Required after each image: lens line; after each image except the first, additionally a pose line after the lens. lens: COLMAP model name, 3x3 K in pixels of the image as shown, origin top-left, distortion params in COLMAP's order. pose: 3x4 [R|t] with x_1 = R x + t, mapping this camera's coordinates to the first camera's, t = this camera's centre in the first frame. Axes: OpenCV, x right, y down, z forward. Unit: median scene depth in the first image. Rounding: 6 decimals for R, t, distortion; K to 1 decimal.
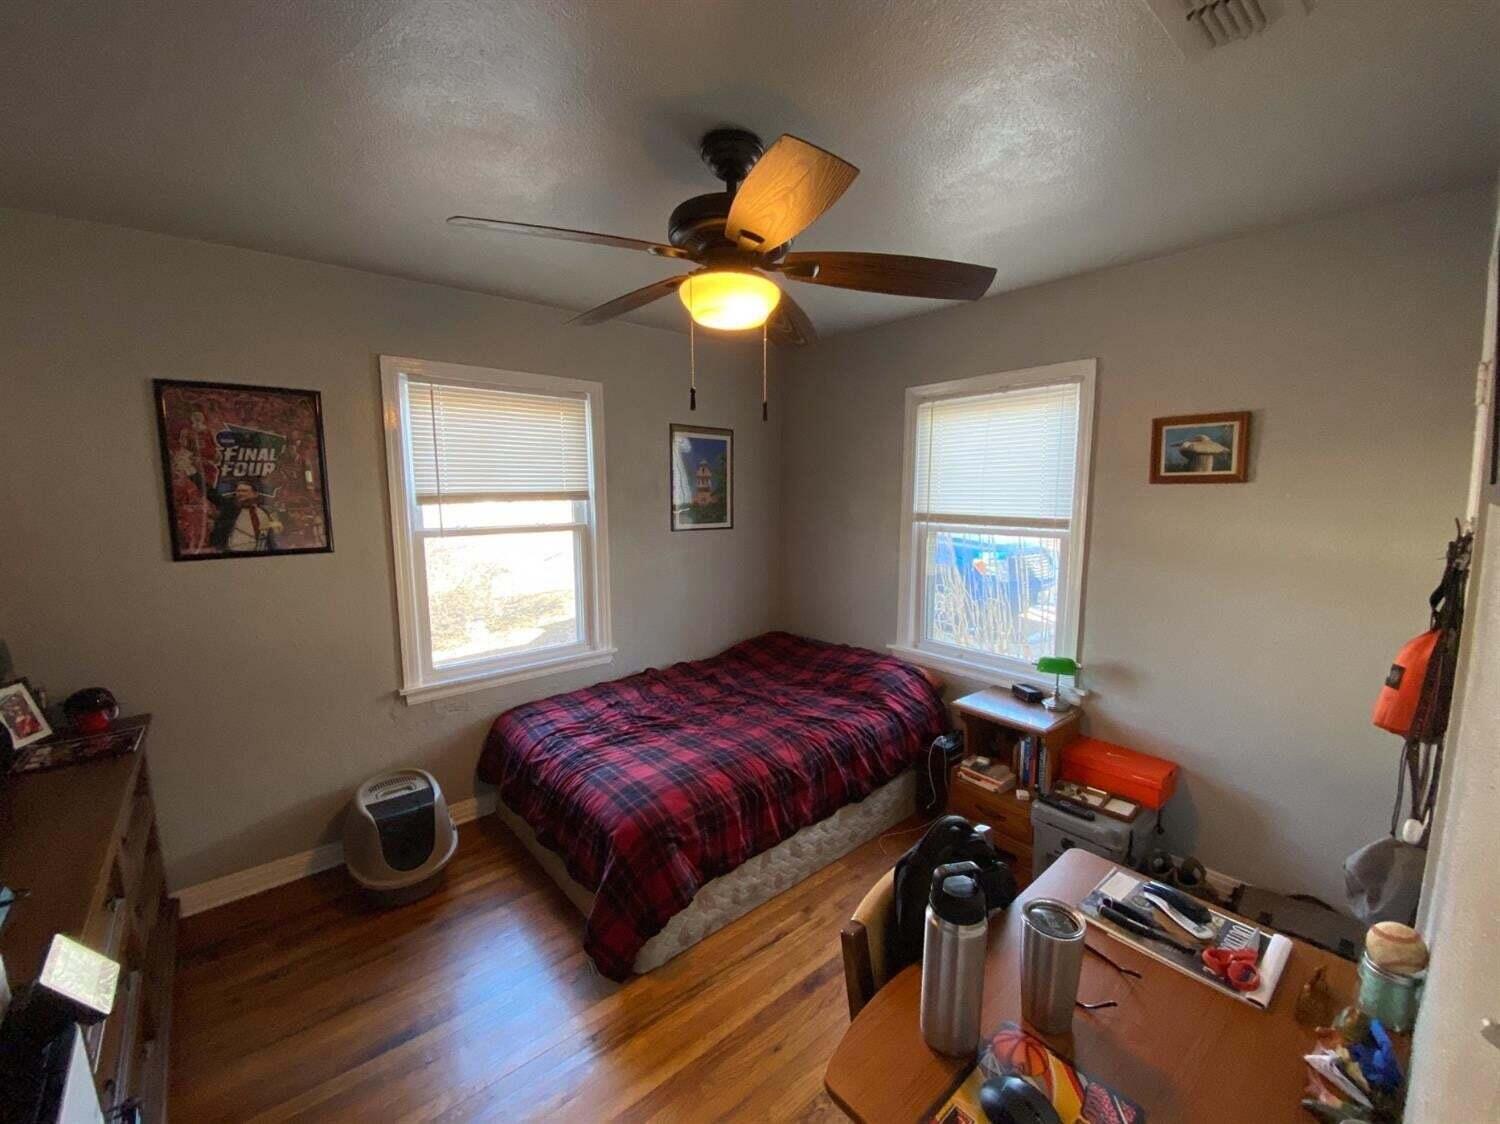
lens RADIAL K [[616.6, 0, 759.9], [0, 616.6, 564.3], [0, 0, 1]] dist [-0.002743, -0.001414]
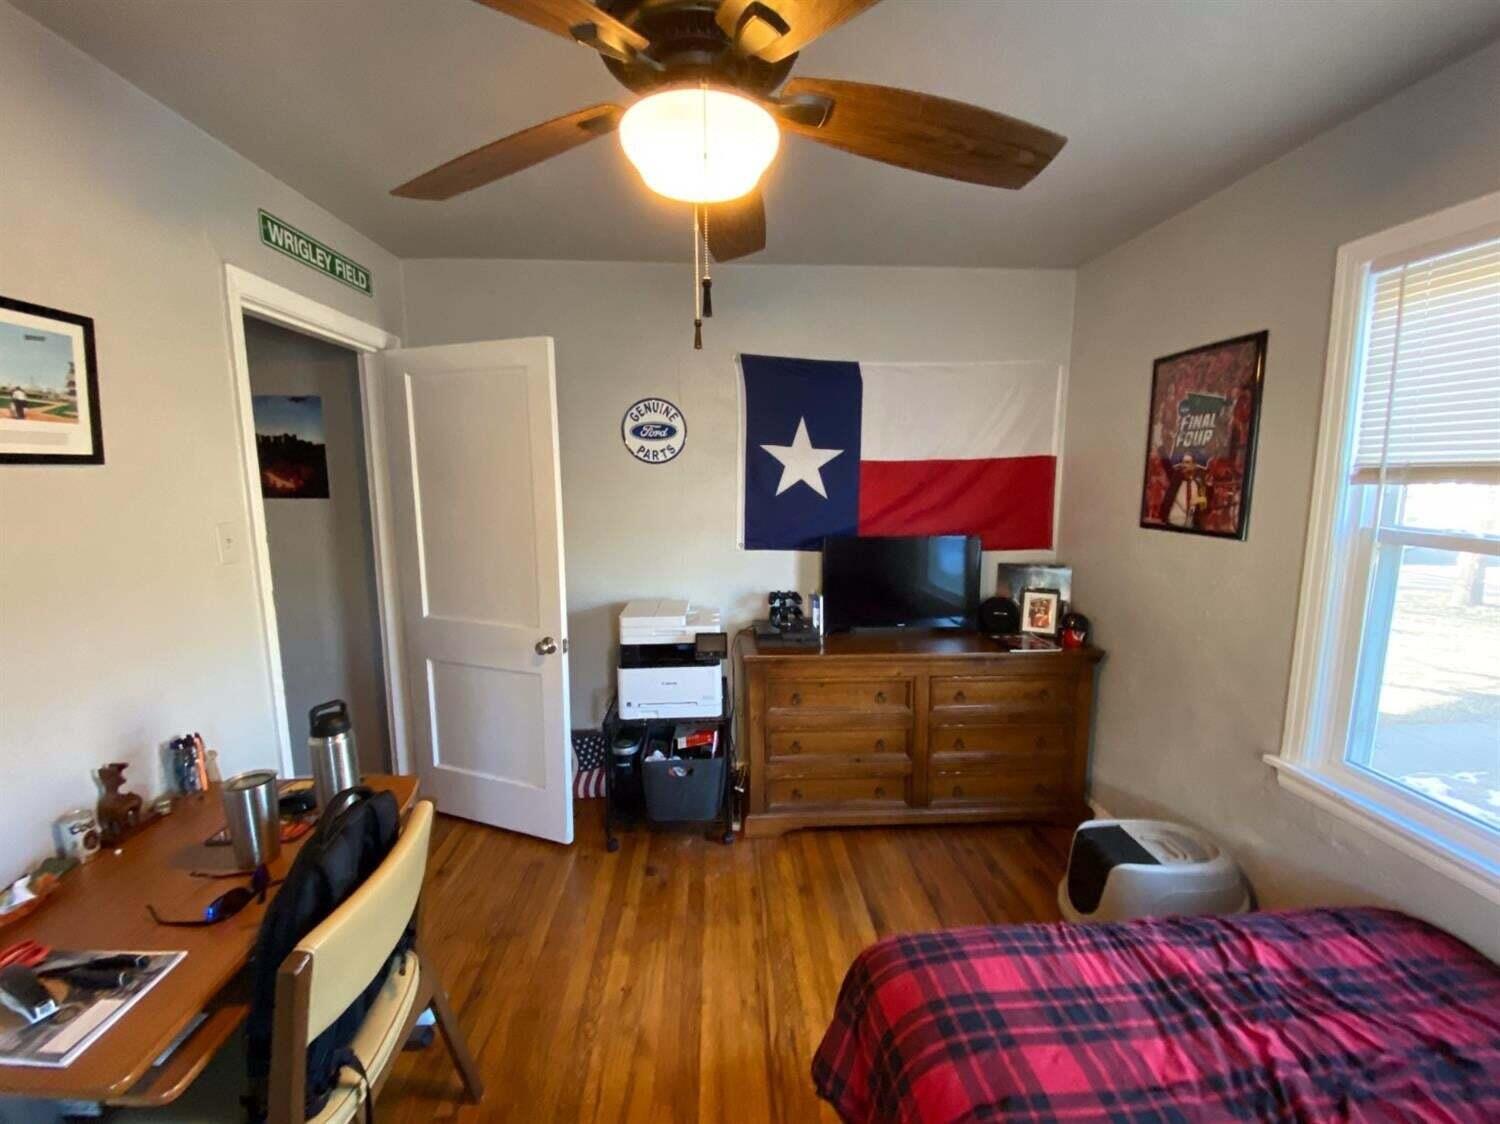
lens RADIAL K [[616.6, 0, 747.7], [0, 616.6, 562.5], [0, 0, 1]] dist [-0.002743, -0.001414]
pose [[-0.613712, 0.115583, -0.781024, 0.313245], [-0.096960, 0.970705, 0.219843, -0.108117], [0.783553, 0.210648, -0.584527, 1.018321]]
